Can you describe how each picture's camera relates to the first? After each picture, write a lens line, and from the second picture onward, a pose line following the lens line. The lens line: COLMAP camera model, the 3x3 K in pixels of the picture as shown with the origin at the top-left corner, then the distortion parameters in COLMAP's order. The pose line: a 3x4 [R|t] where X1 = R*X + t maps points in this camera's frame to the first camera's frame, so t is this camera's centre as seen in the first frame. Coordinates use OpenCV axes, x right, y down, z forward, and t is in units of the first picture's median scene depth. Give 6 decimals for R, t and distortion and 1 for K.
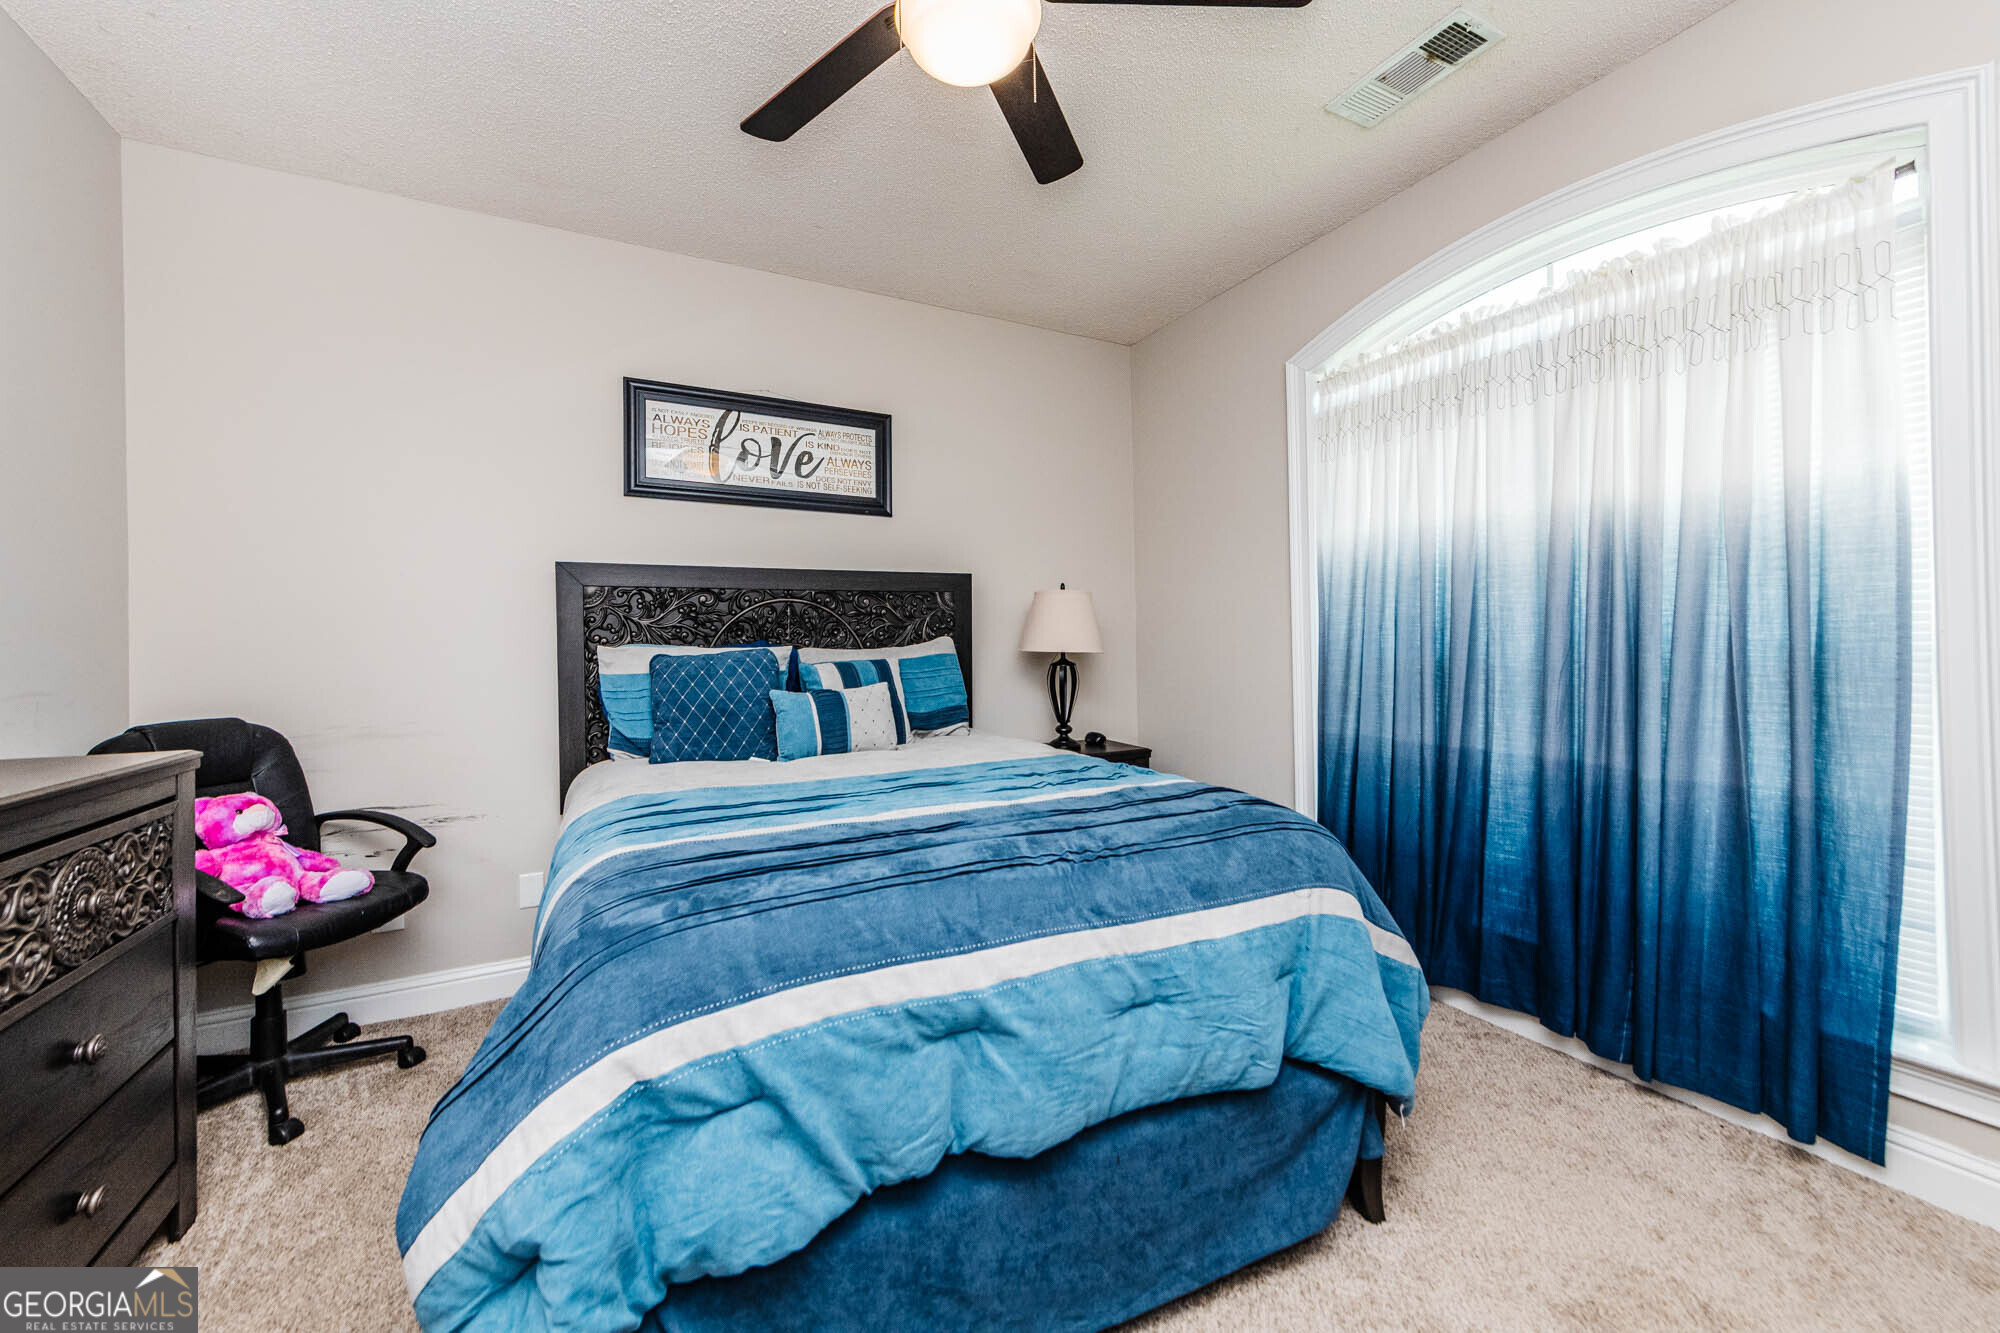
lens RADIAL K [[801.3, 0, 1019.6], [0, 801.3, 643.7], [0, 0, 1]] dist [0.000984, -0.000789]
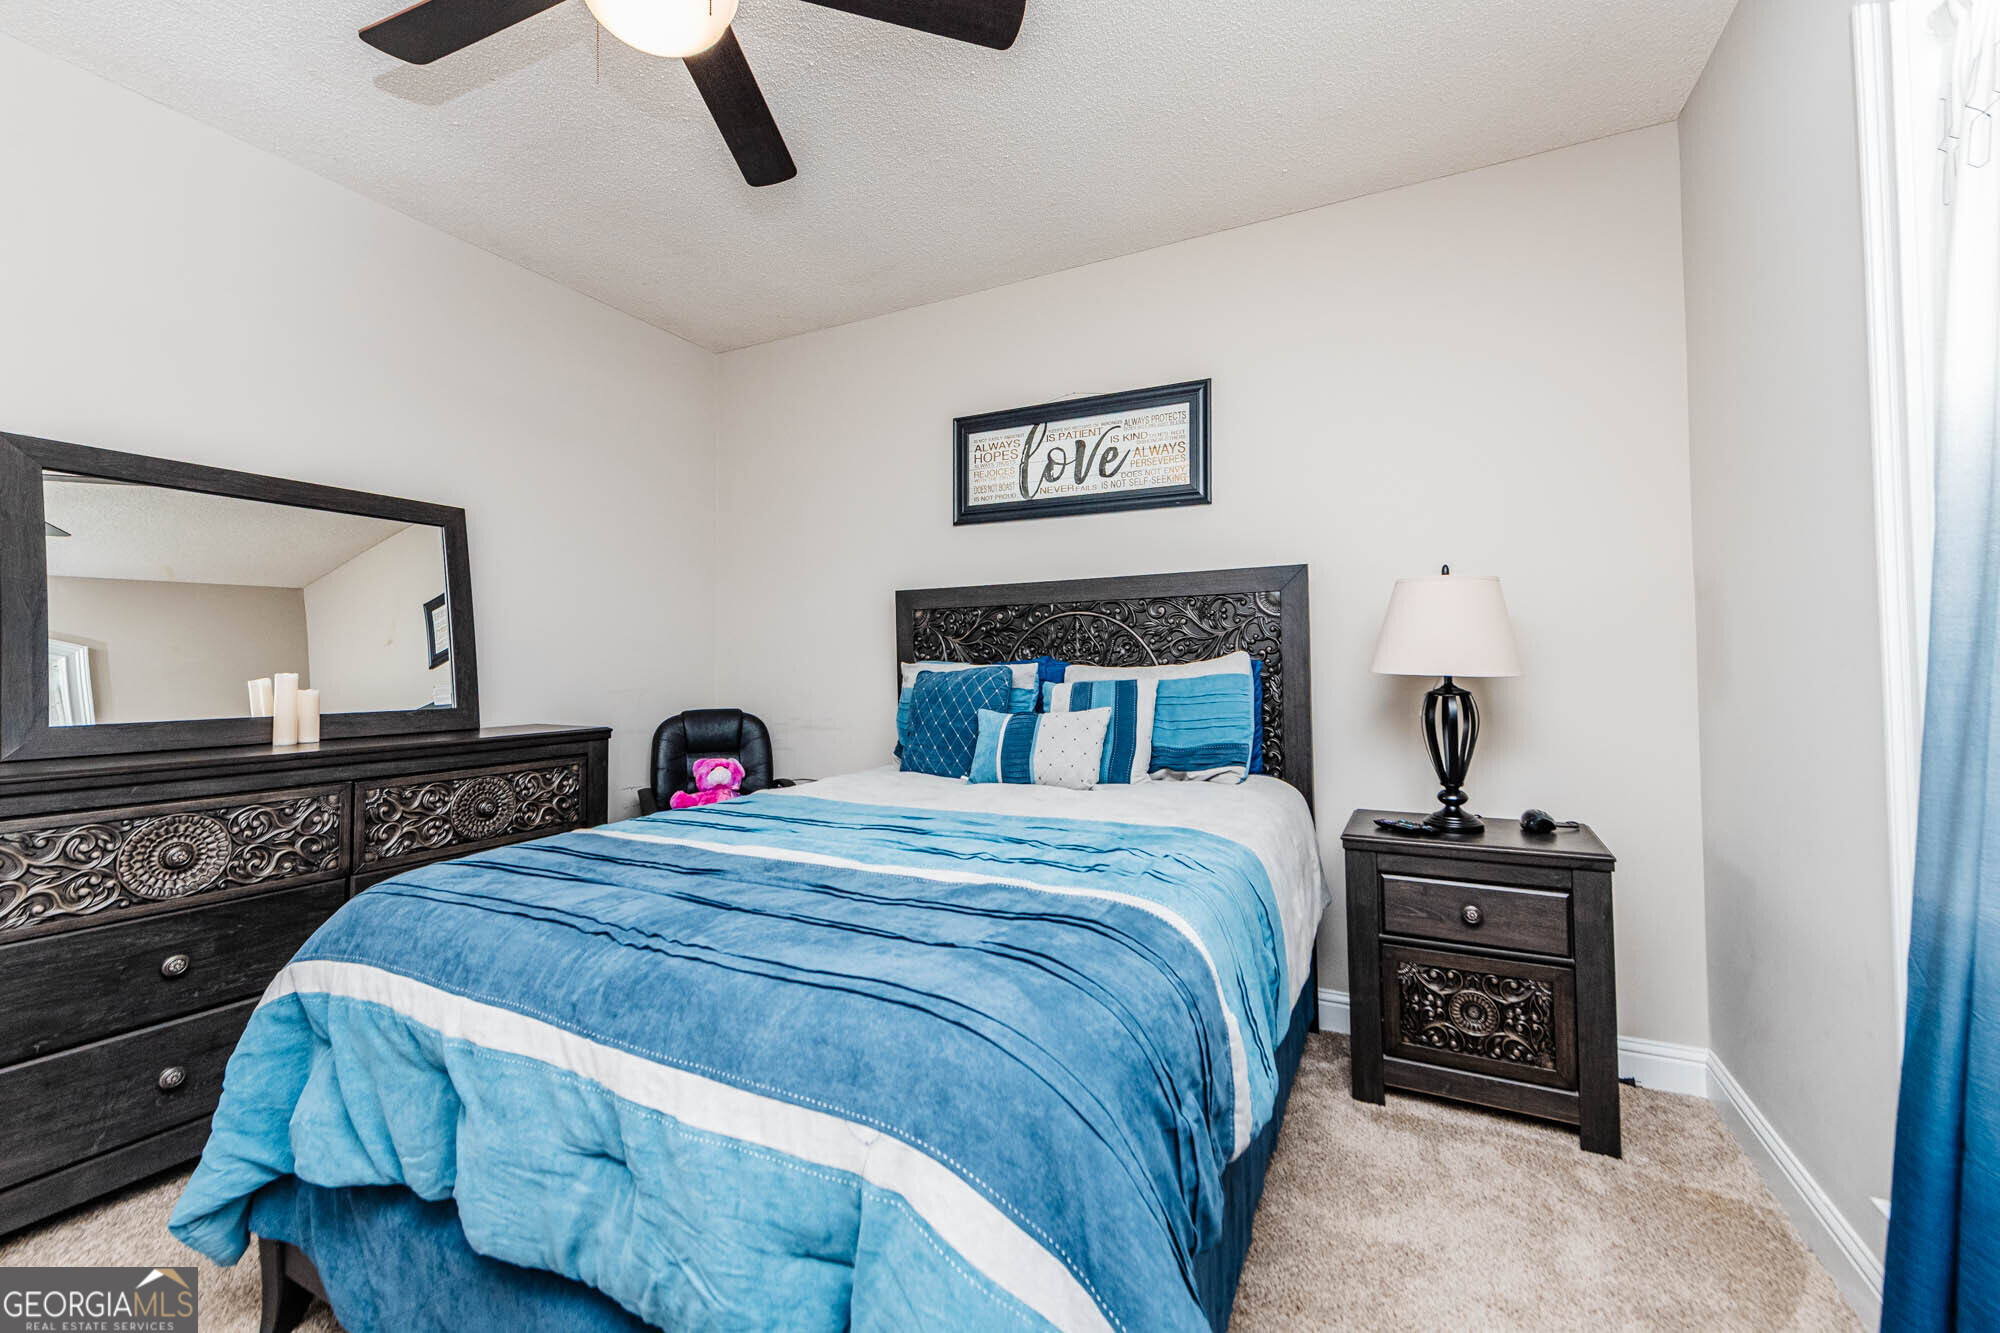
lens RADIAL K [[825.9, 0, 993.0], [0, 825.9, 640.0], [0, 0, 1]] dist [0.010146, -0.000308]
pose [[0.561517, -0.017707, -0.827276, 0.439973], [0.002103, 0.999798, -0.019973, -0.004788], [0.827463, 0.009475, 0.561441, 0.381653]]
